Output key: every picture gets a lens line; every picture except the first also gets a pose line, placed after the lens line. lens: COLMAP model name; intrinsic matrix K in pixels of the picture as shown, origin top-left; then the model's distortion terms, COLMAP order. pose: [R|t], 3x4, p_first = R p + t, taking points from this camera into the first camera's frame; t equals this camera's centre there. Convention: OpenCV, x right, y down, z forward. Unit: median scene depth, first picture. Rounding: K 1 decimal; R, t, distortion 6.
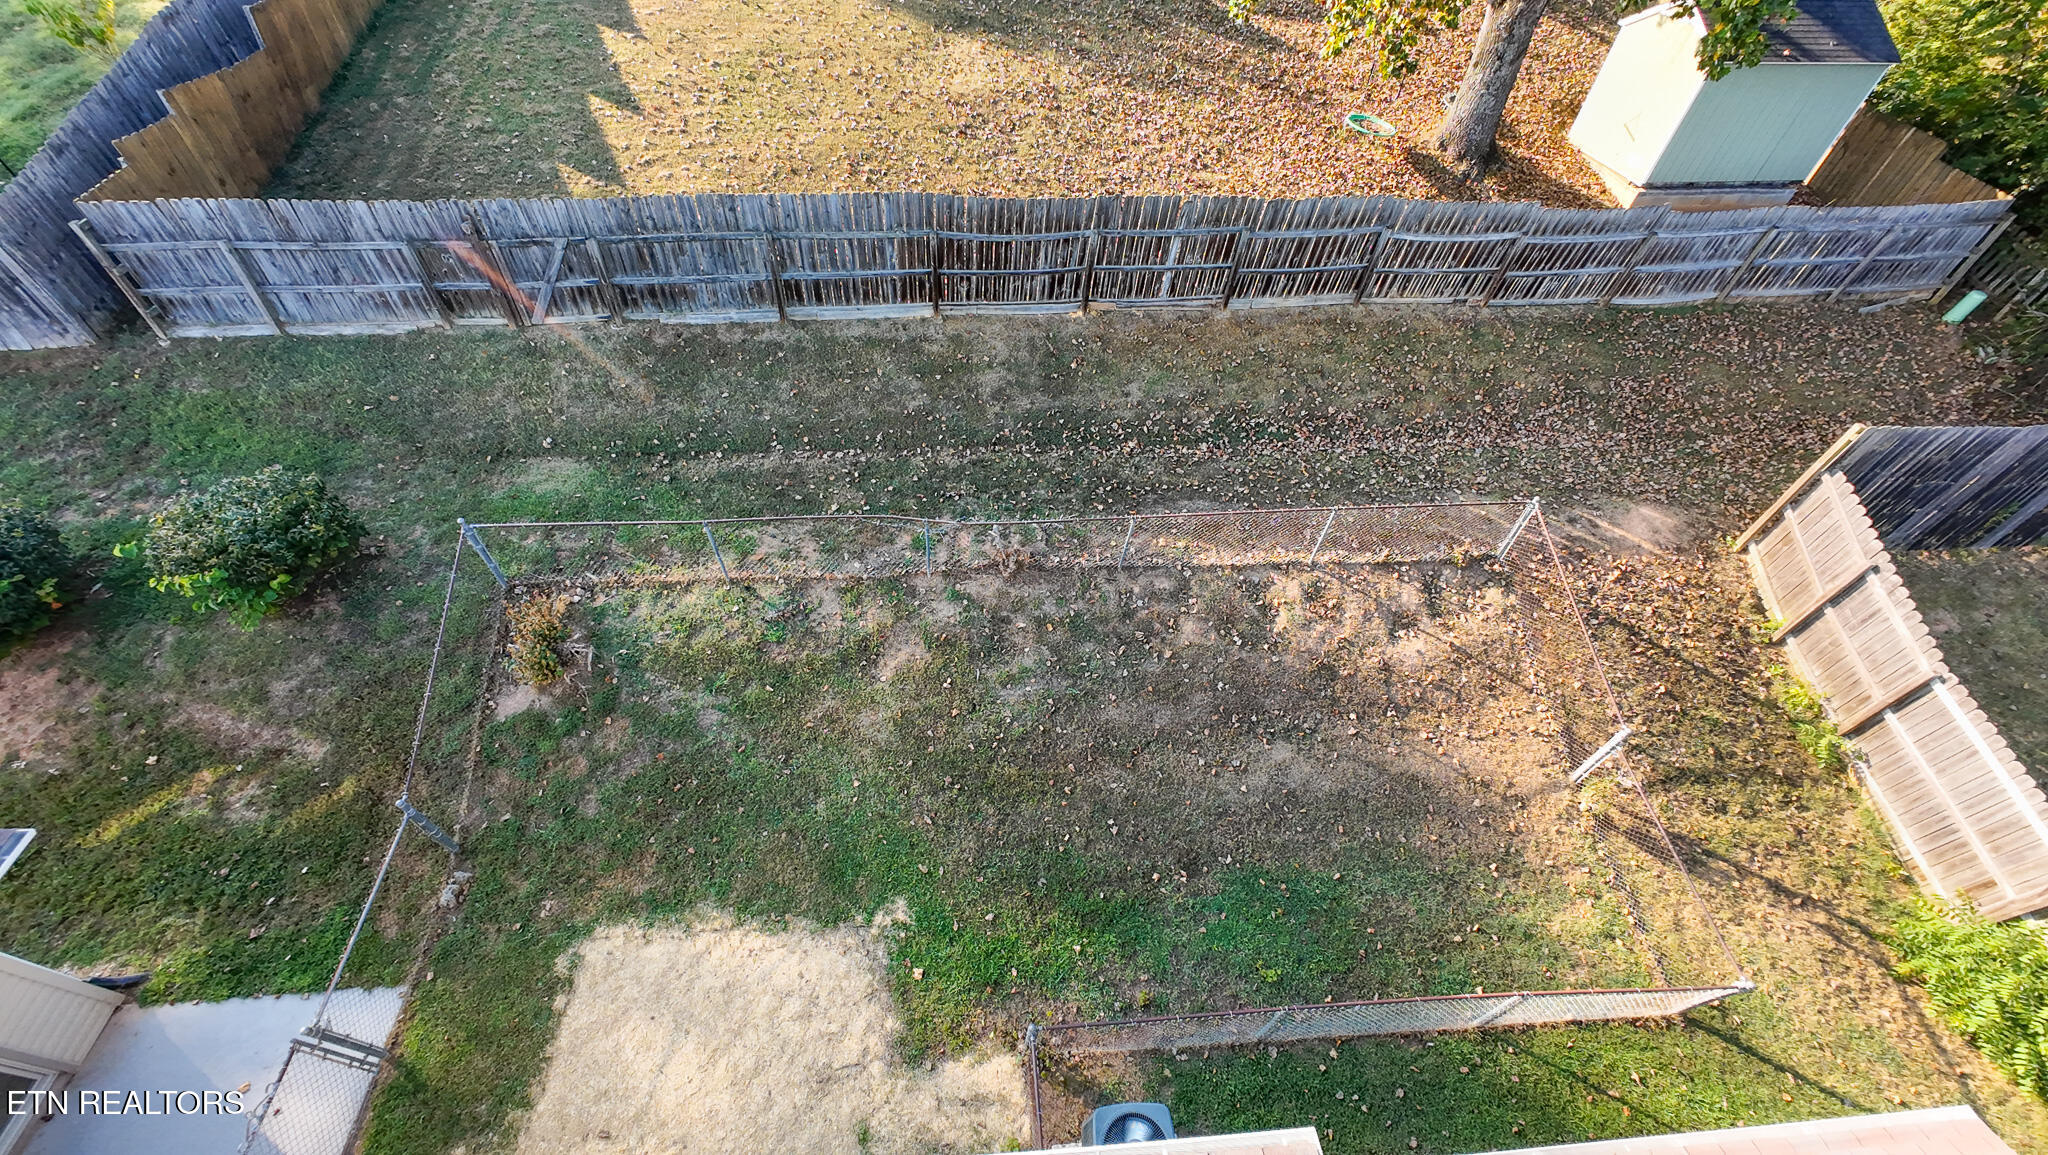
lens RADIAL K [[791.2, 0, 1021.4], [0, 791.2, 581.0], [0, 0, 1]] dist [-0.005818, -0.000261]
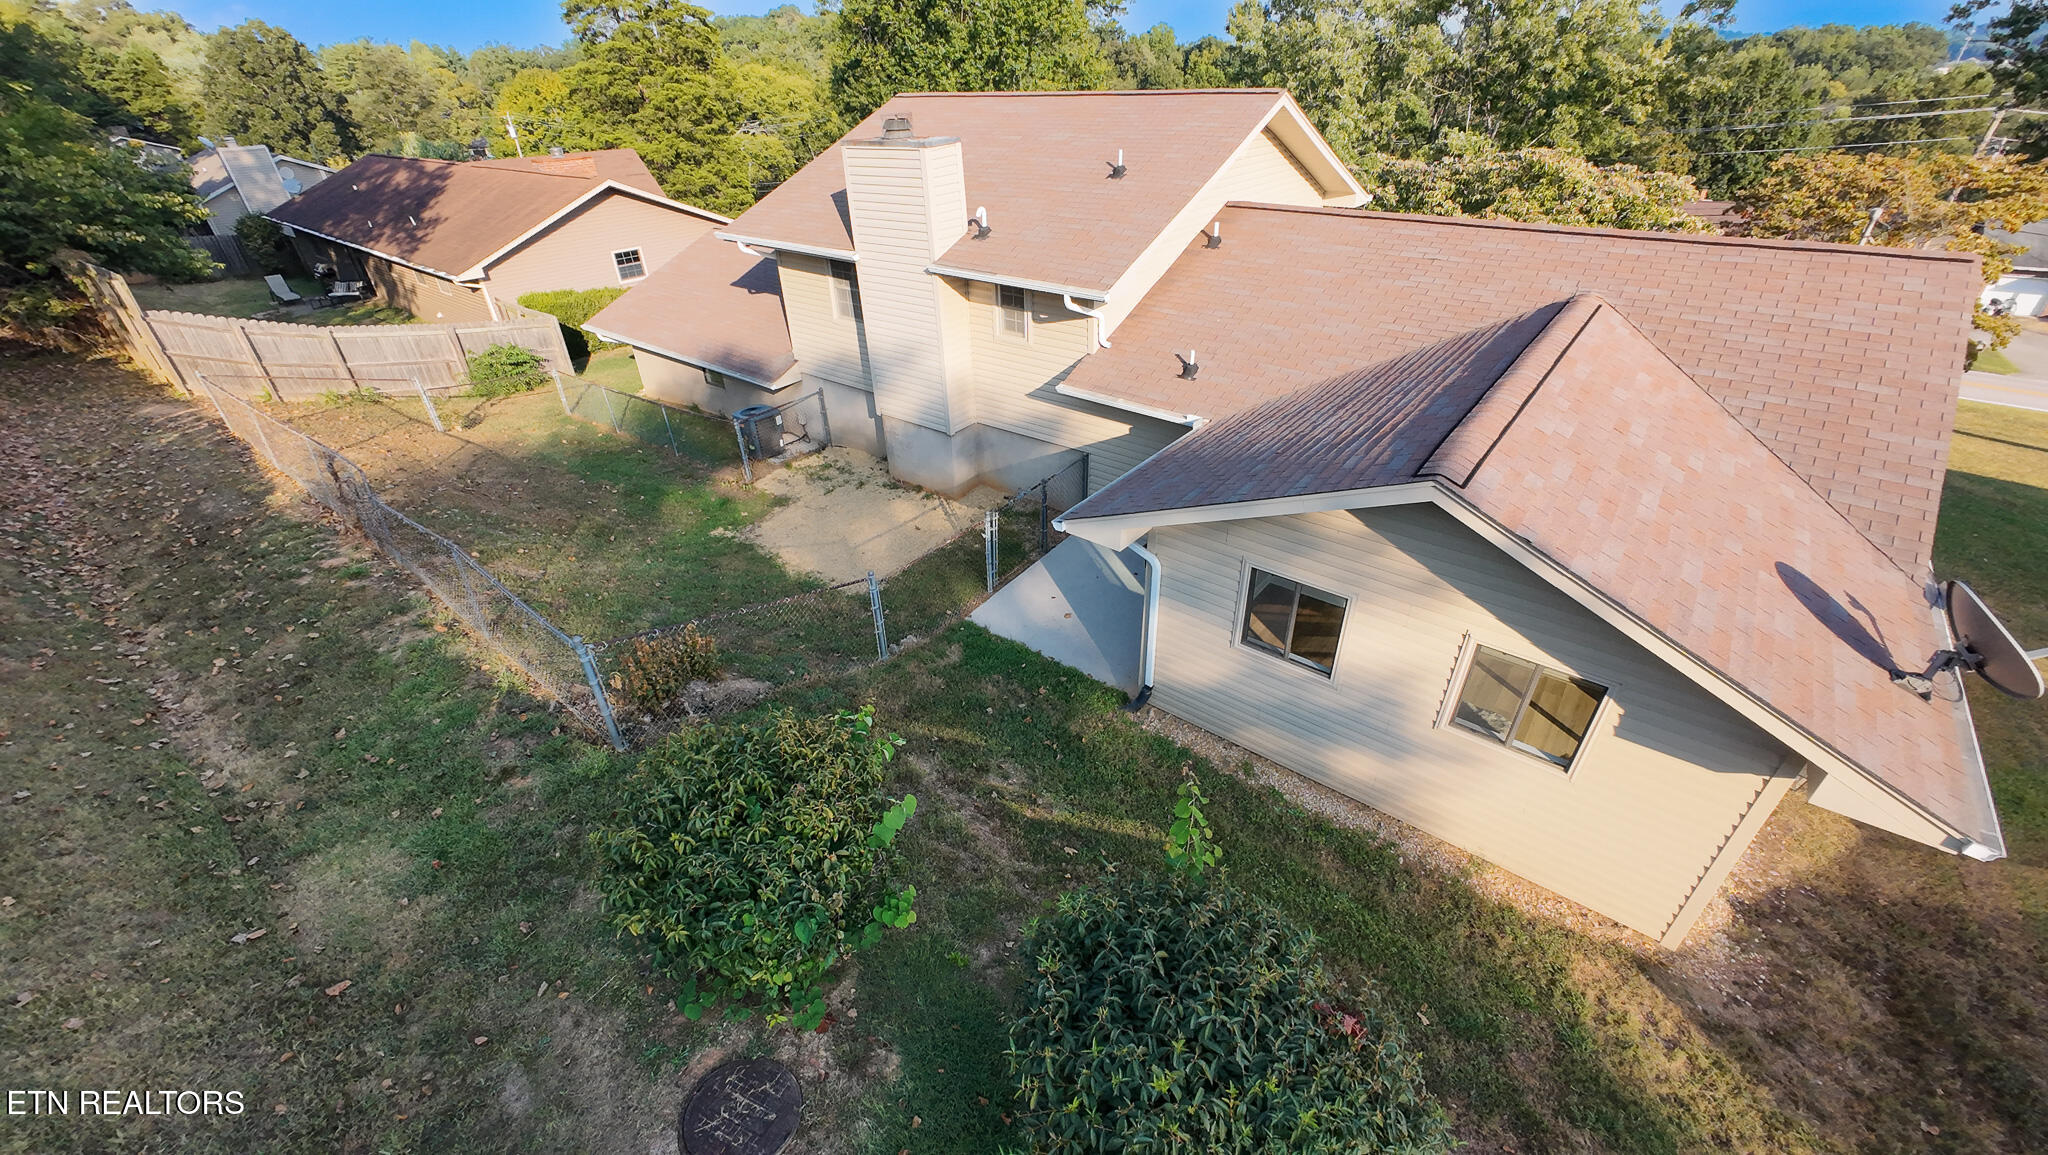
lens RADIAL K [[791.2, 0, 1028.2], [0, 791.2, 586.3], [0, 0, 1]] dist [-0.005818, -0.000261]
pose [[-0.735298, -0.381405, 0.560239, -1.442917], [0.519015, 0.214704, 0.827361, -0.482020], [-0.435845, 0.899129, 0.040084, 0.781365]]
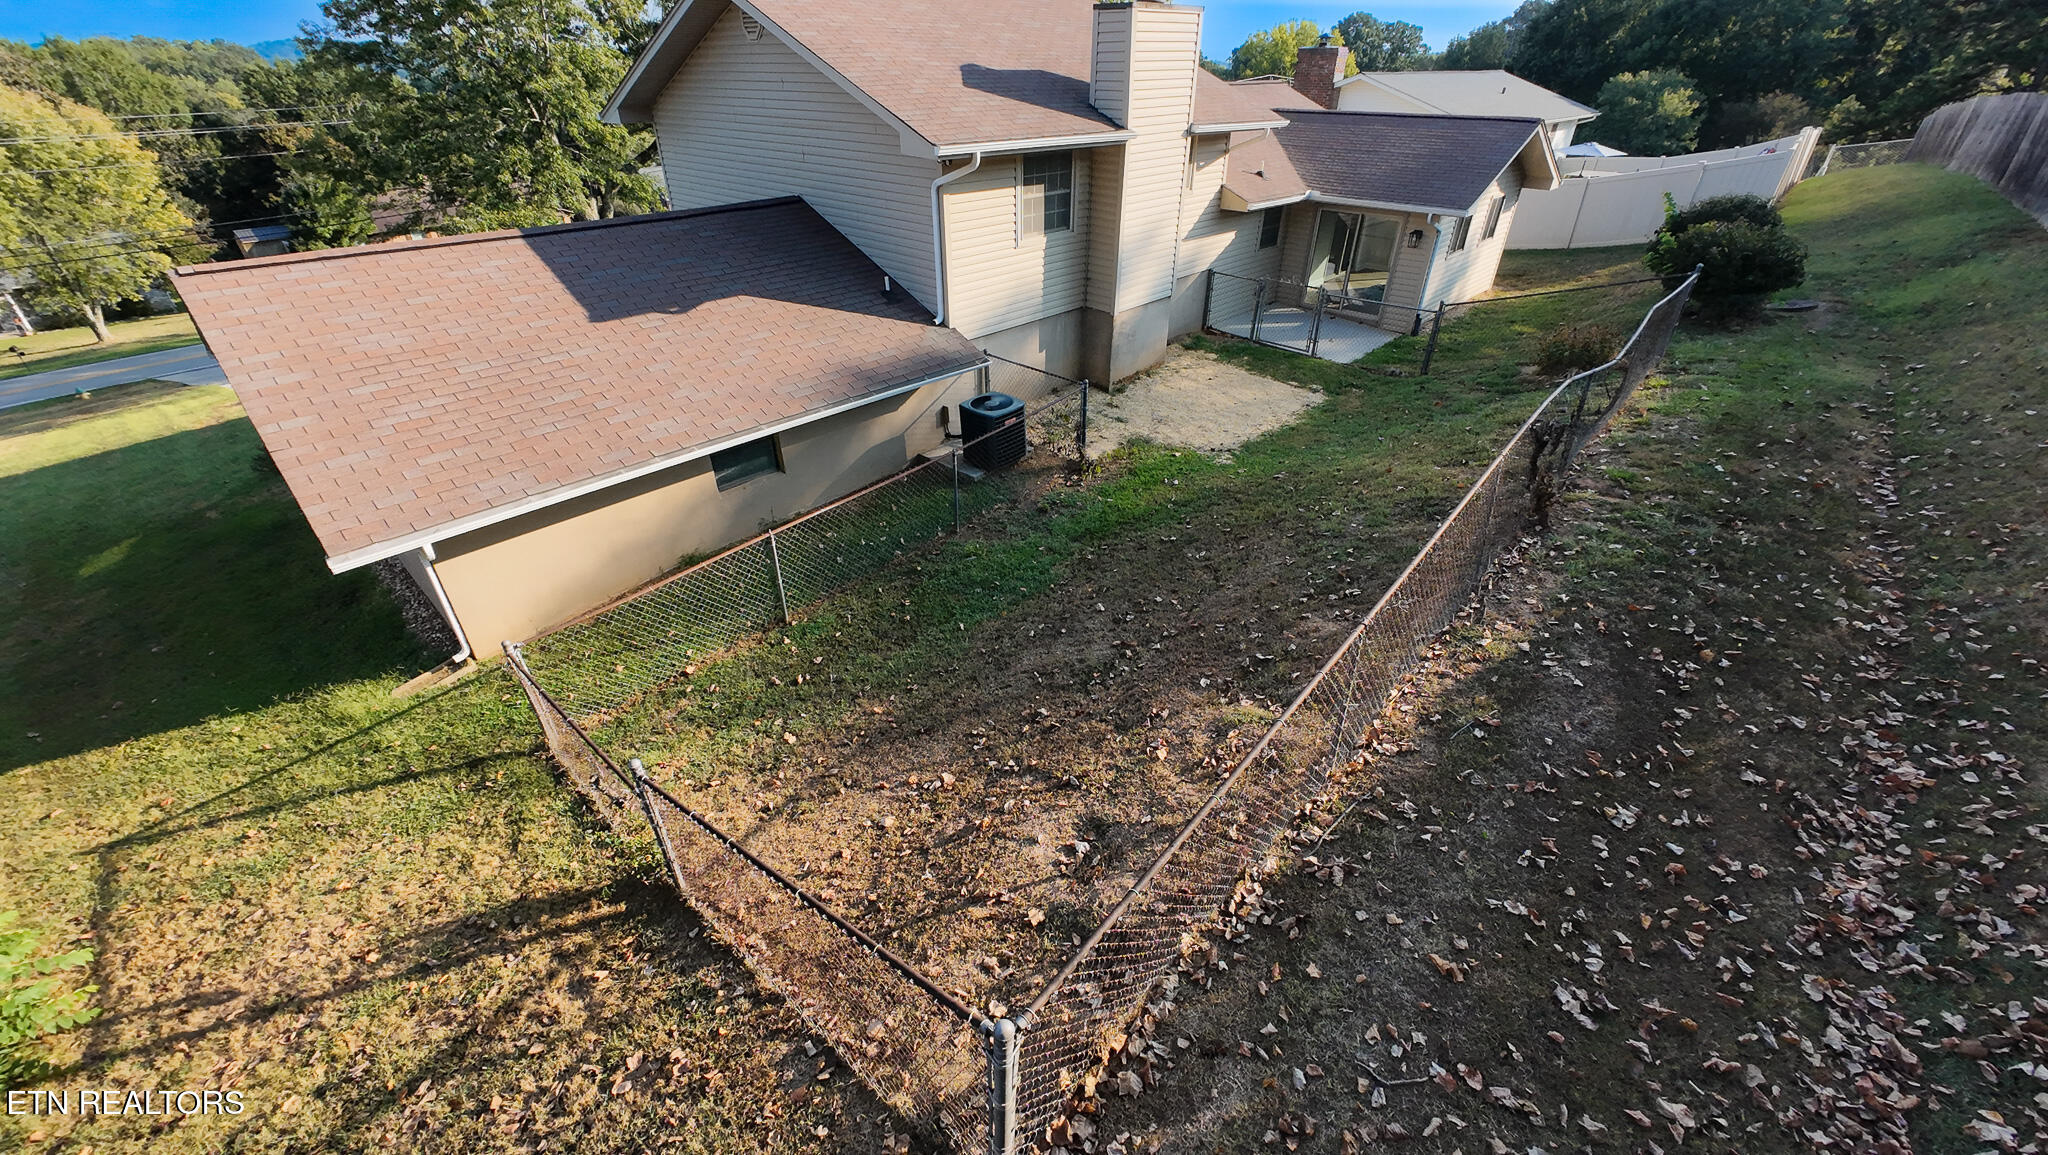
lens RADIAL K [[791.2, 0, 1015.5], [0, 791.2, 568.2], [0, 0, 1]] dist [-0.005818, -0.000261]
pose [[-0.744989, 0.330514, -0.579441, 0.880924], [-0.511391, 0.274781, 0.814232, -0.390679], [0.428335, 0.902915, -0.035687, 1.060494]]
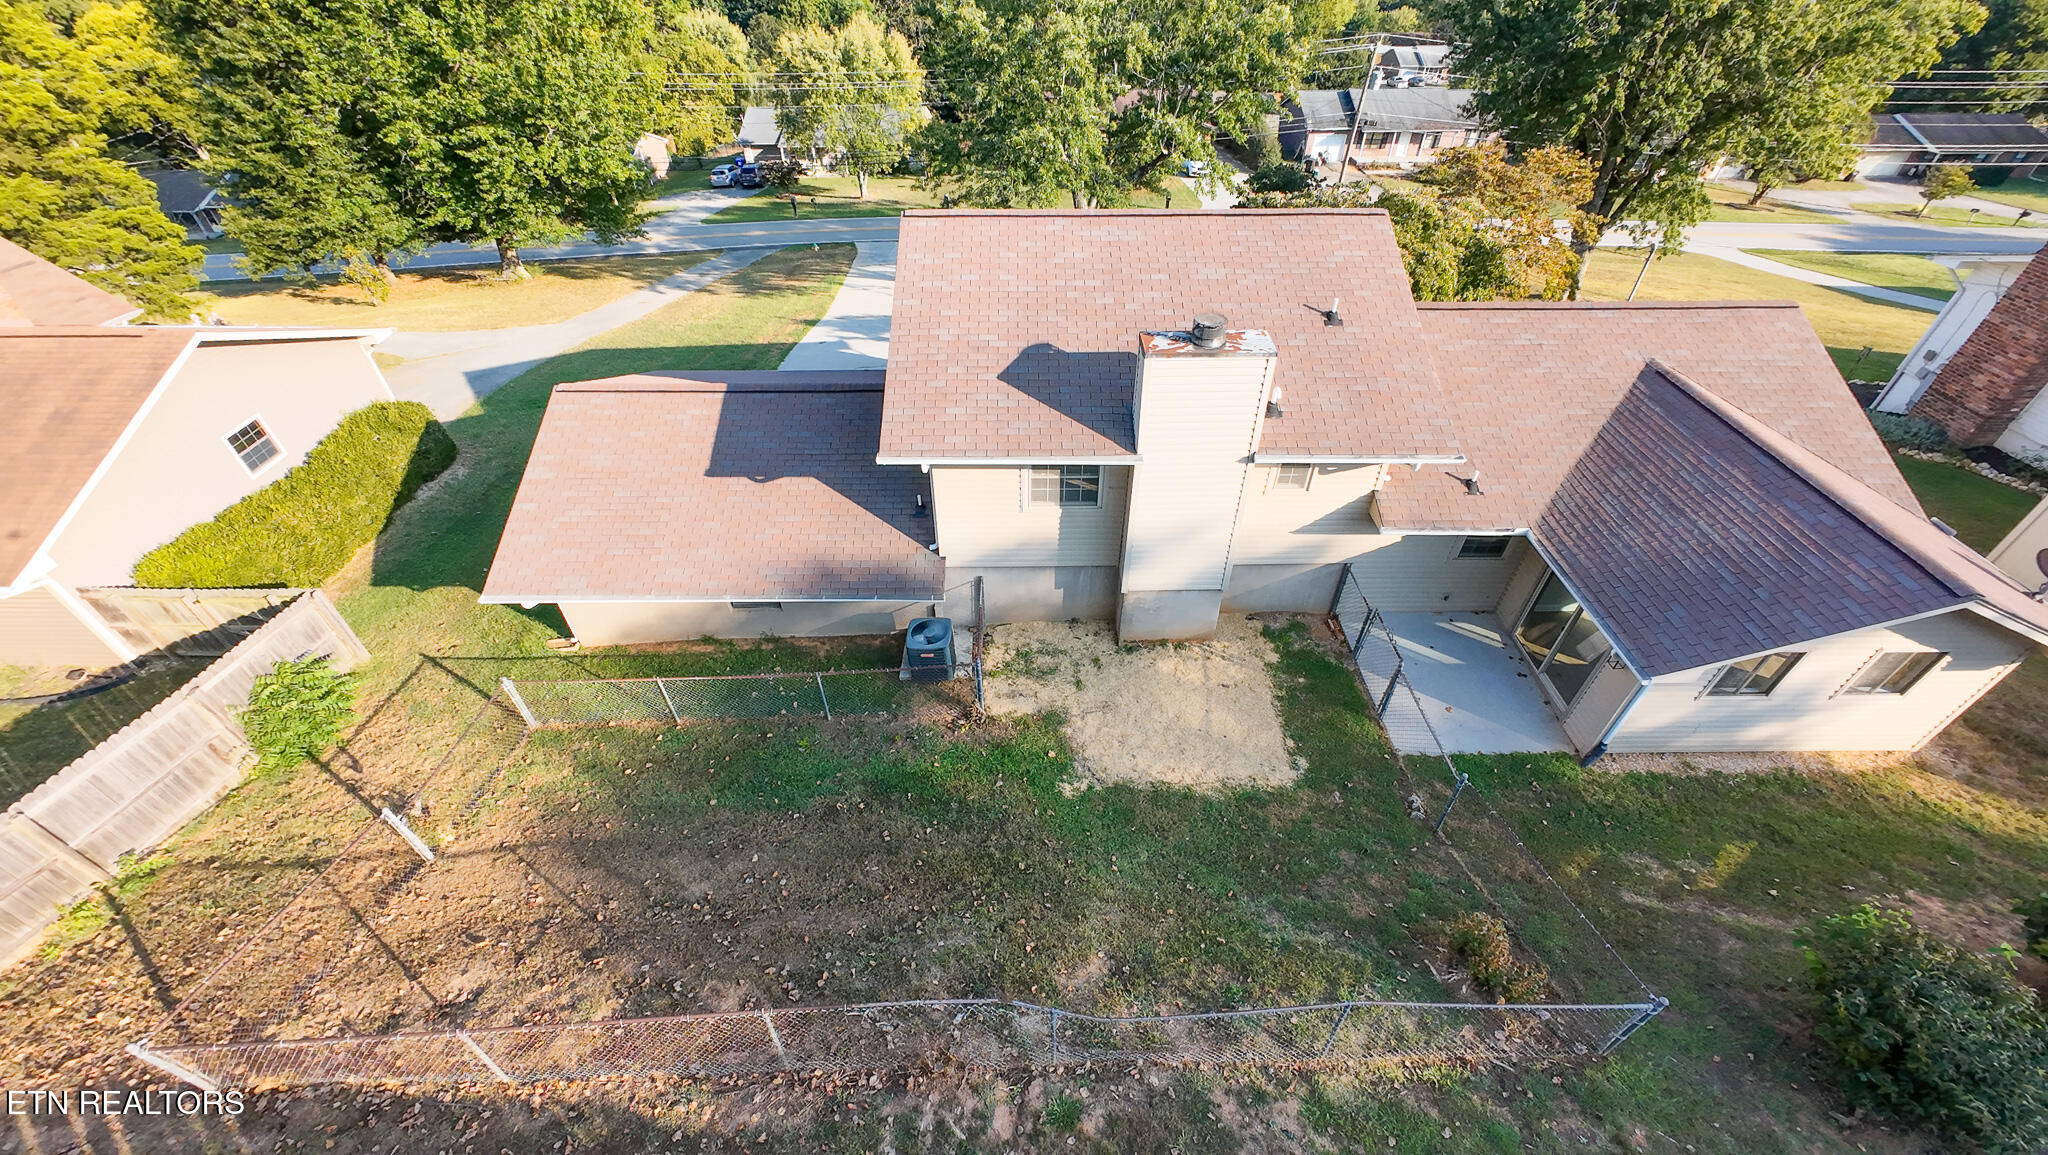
lens RADIAL K [[791.2, 0, 1028.8], [0, 791.2, 576.6], [0, 0, 1]] dist [-0.005818, -0.000261]
pose [[-0.997410, -0.067700, 0.024305, -0.098015], [0.023172, 0.017467, 0.999579, -0.891025], [-0.068096, 0.997553, -0.015853, 0.678005]]
